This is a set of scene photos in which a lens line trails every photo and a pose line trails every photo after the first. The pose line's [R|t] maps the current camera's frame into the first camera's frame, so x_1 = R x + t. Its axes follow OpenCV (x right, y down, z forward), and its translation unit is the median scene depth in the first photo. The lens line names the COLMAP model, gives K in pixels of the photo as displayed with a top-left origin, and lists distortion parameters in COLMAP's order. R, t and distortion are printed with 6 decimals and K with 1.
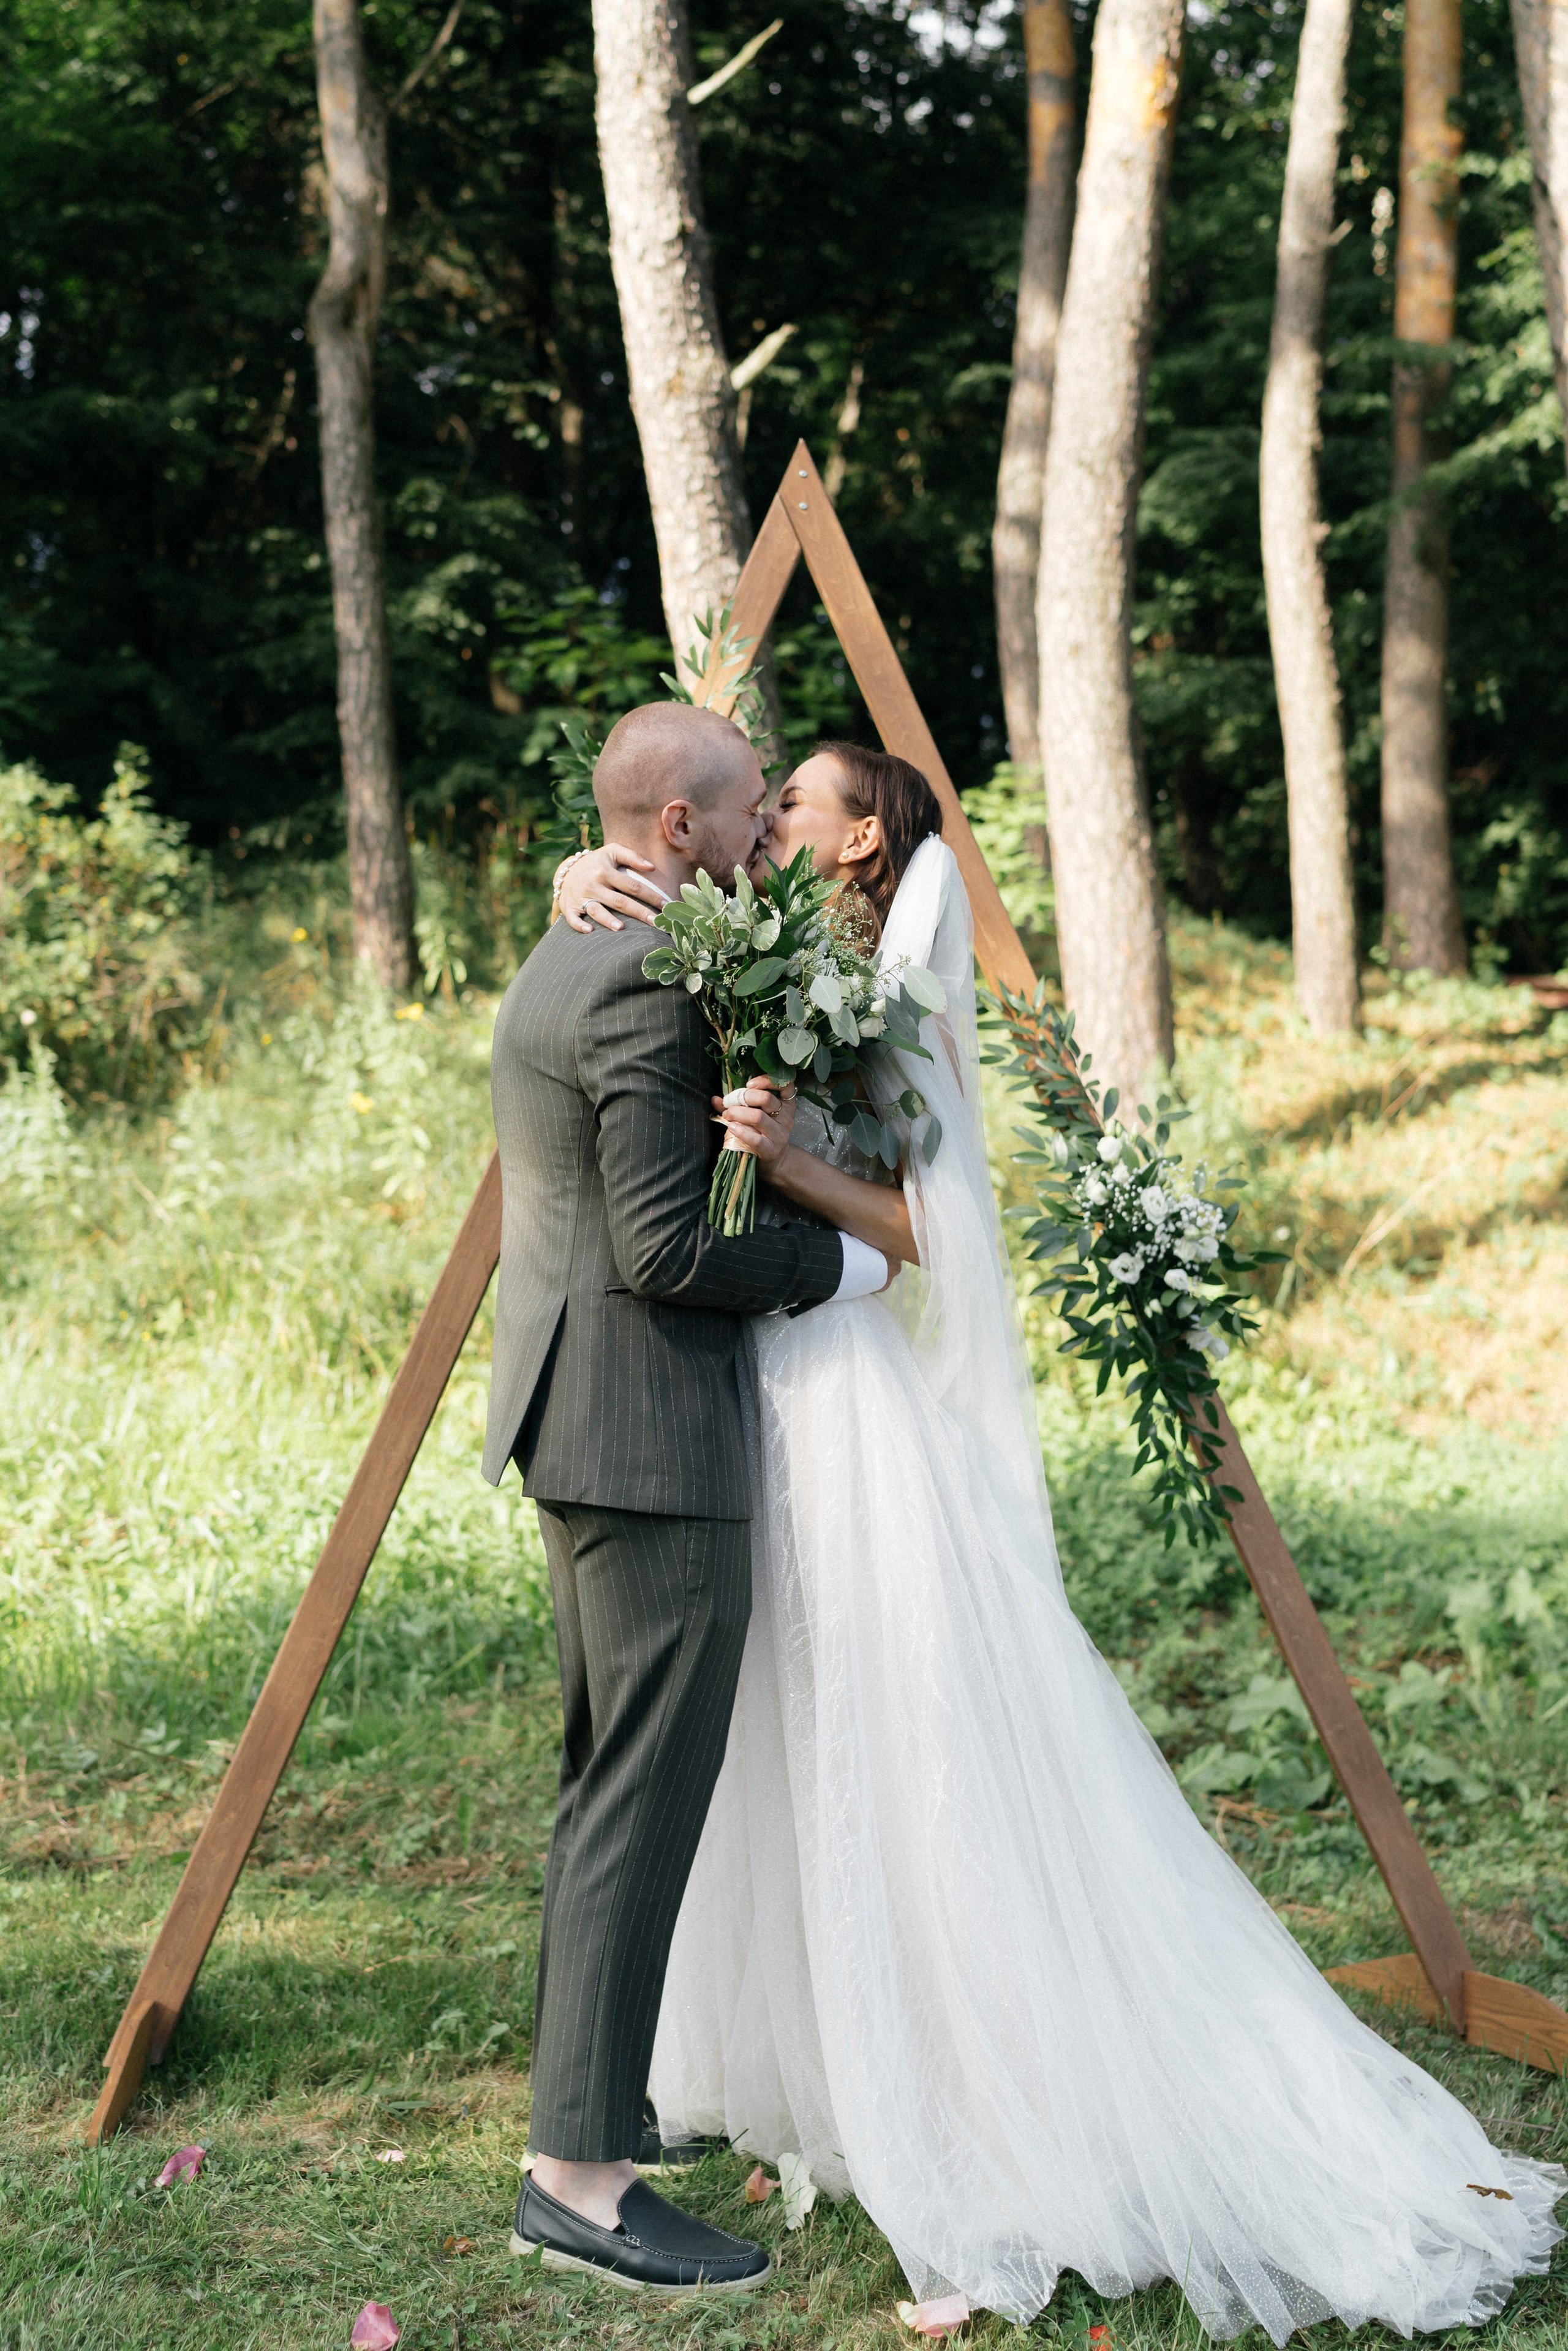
lens RADIAL K [[2243.6, 0, 784.0], [0, 2243.6, 1175.5], [0, 0, 1]] dist [-0.004194, -0.001385]
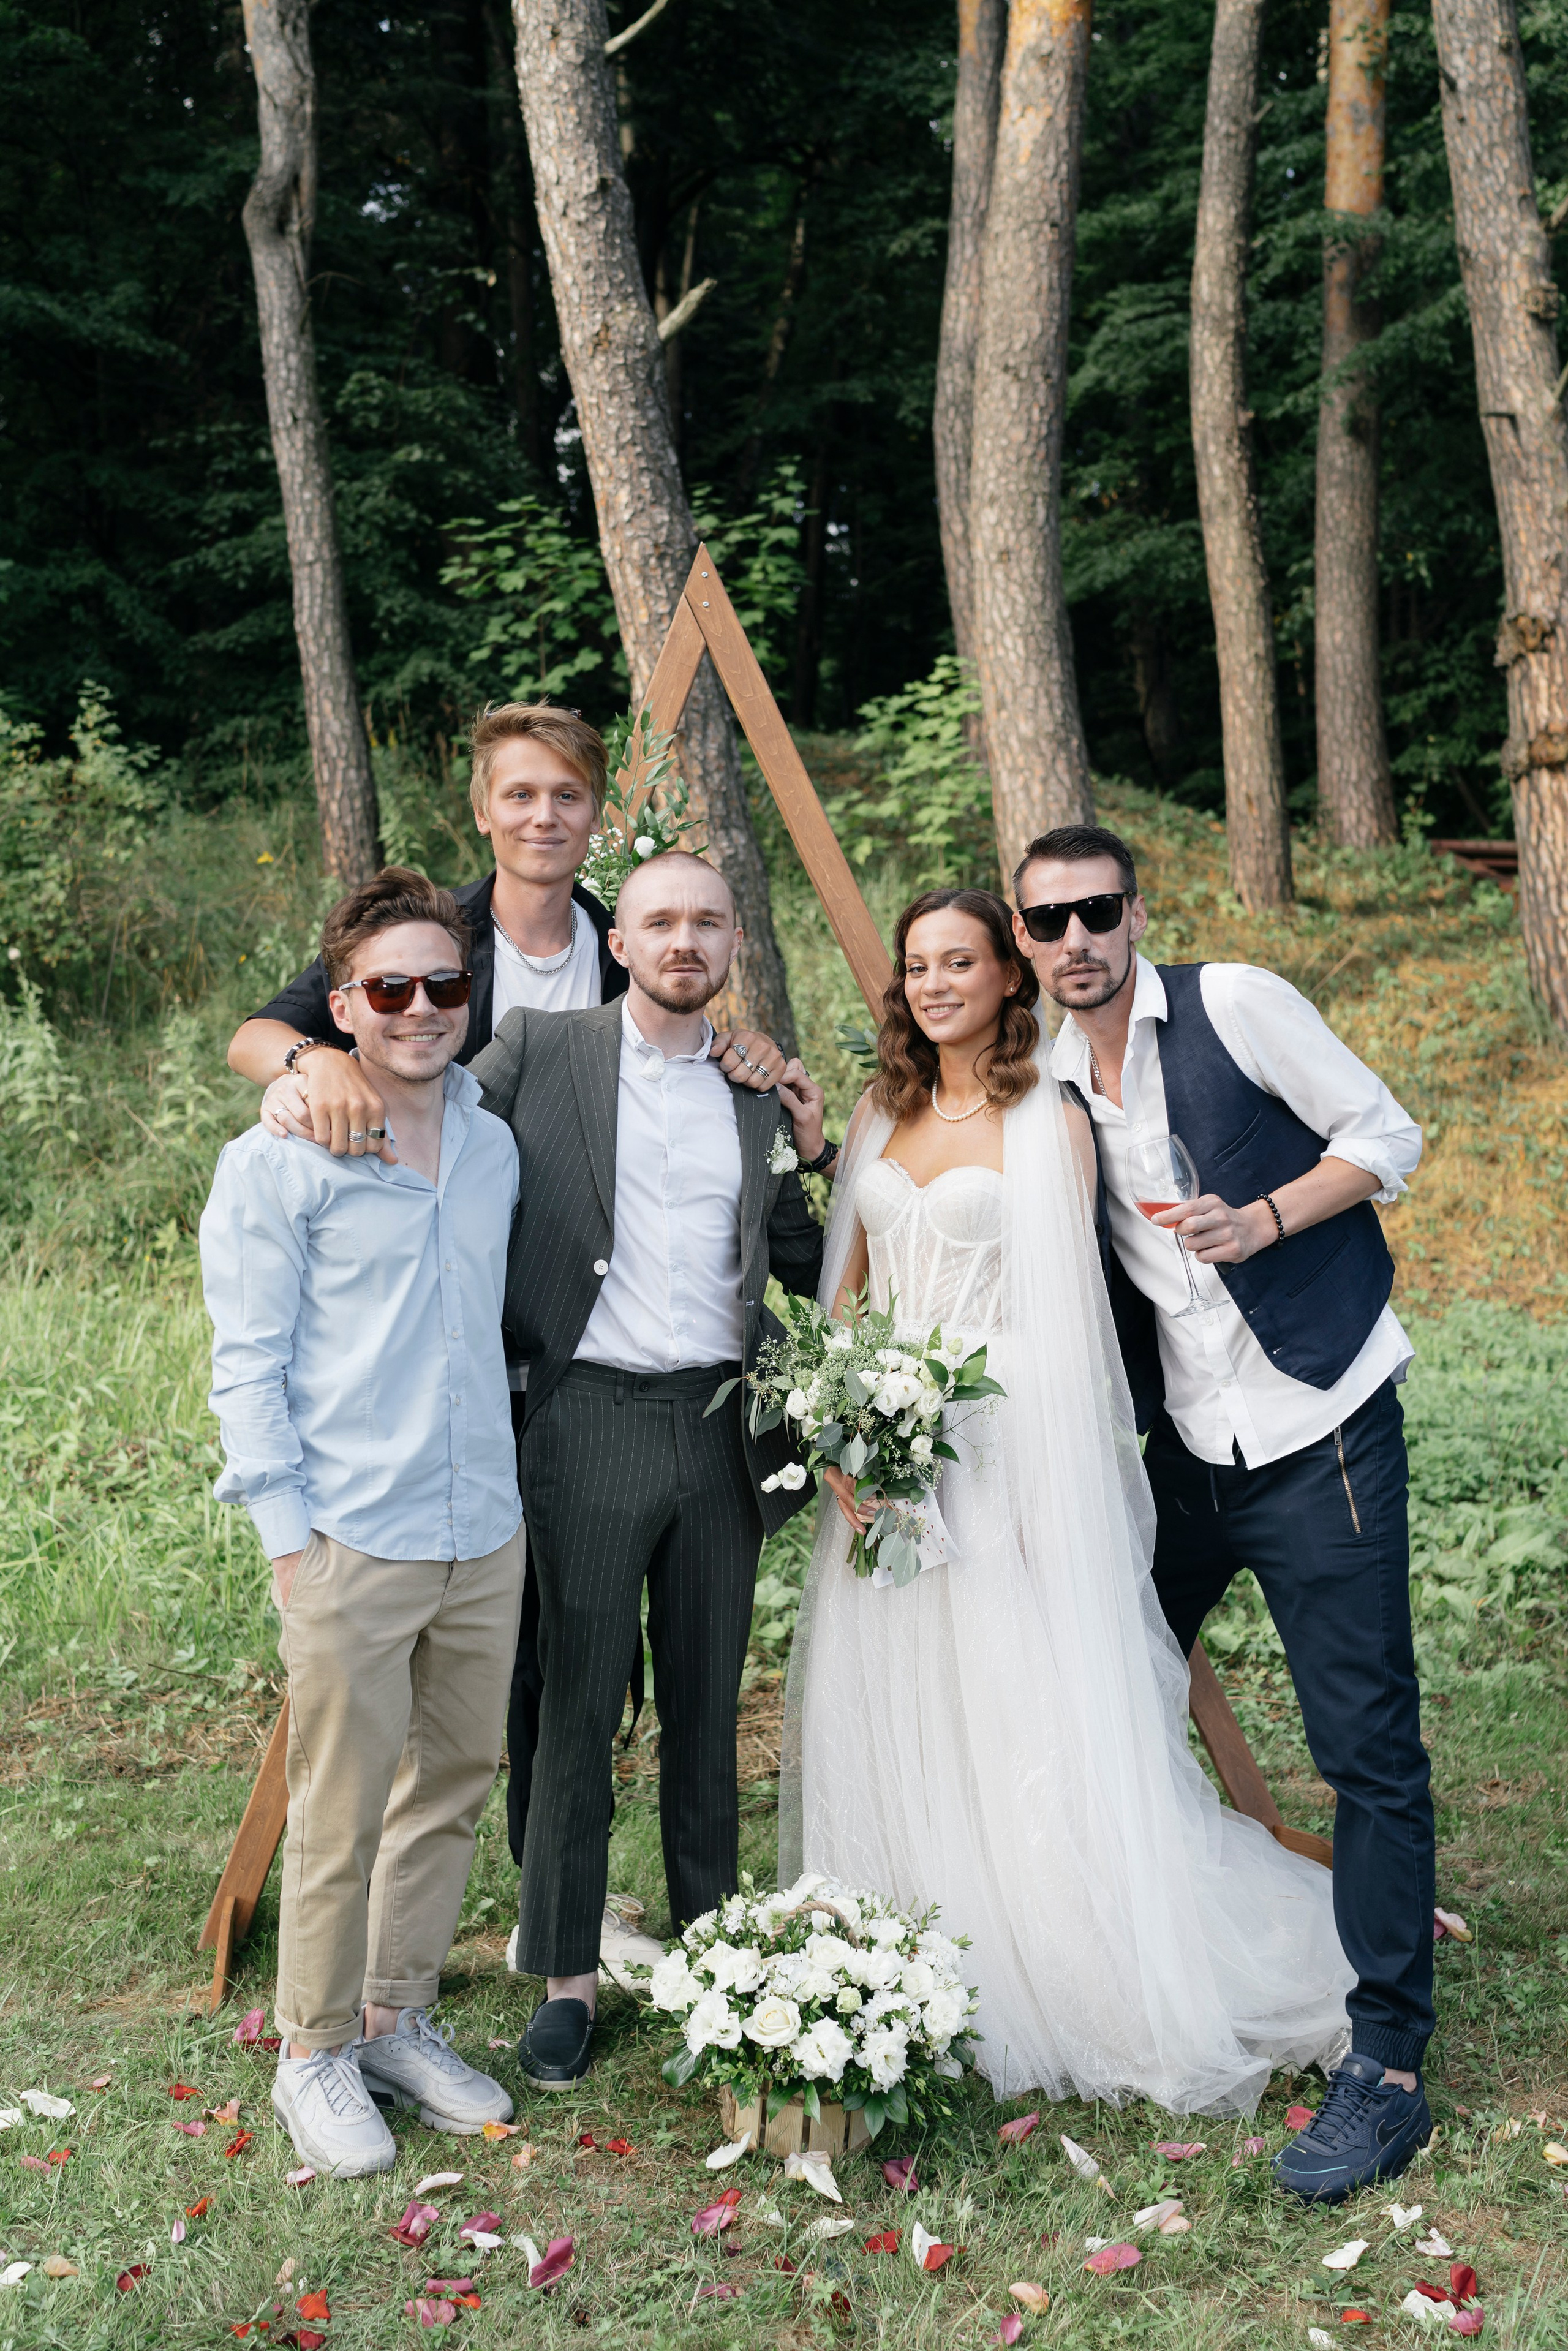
lens RADIAL K [[2221.8, 0, 815.0], [0, 2221.8, 1236.5], [0, 0, 1]] dist [0.003262, -0.001010]
pose [[0.999264, -0.032918, 0.019718, 0.011777], [0.030709, 0.994162, 0.103434, -0.029900], [-0.023008, -0.102752, 0.994441, -0.052044]]
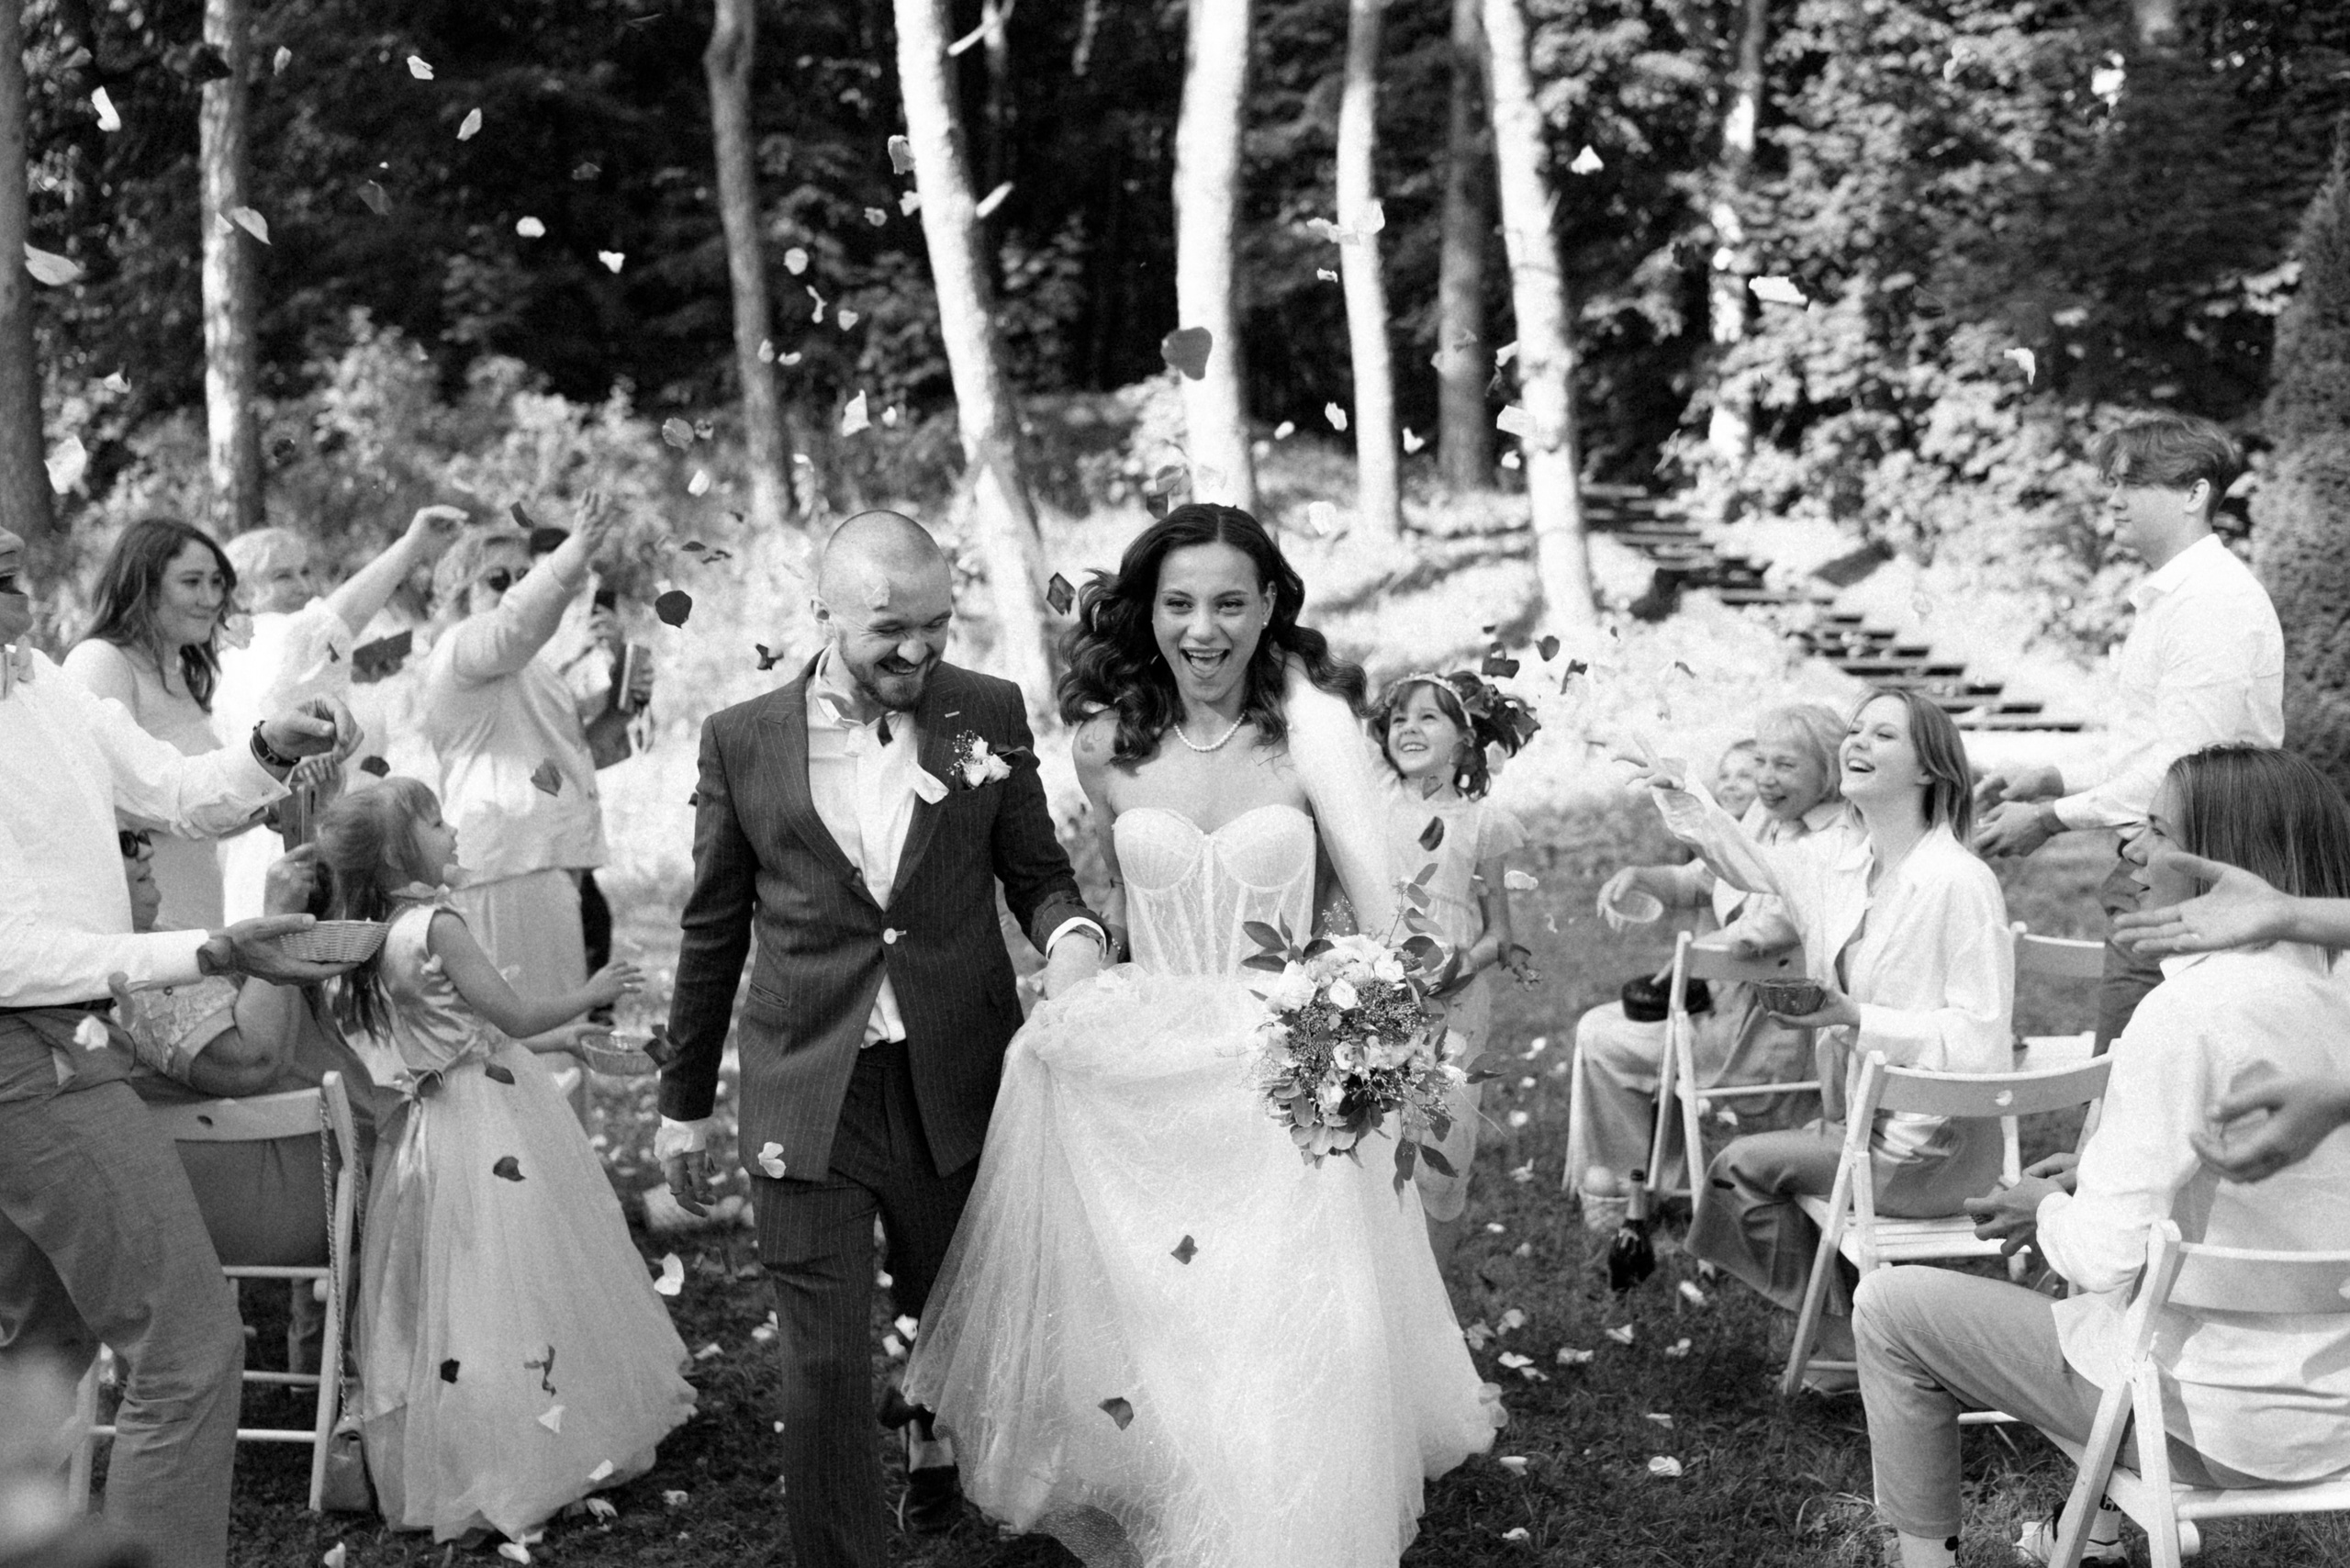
lens RADIAL K [[2153.4, 0, 1211.1], [0, 2153.4, 782.3], [0, 0, 1]] dist [0.006003, 0.004626]
pose [[0.998377, -0.020776, 0.053018, 0.046566], [0.015724, 0.995449, 0.093984, -0.039753], [-0.054729, -0.092998, 0.994161, -0.586605]]
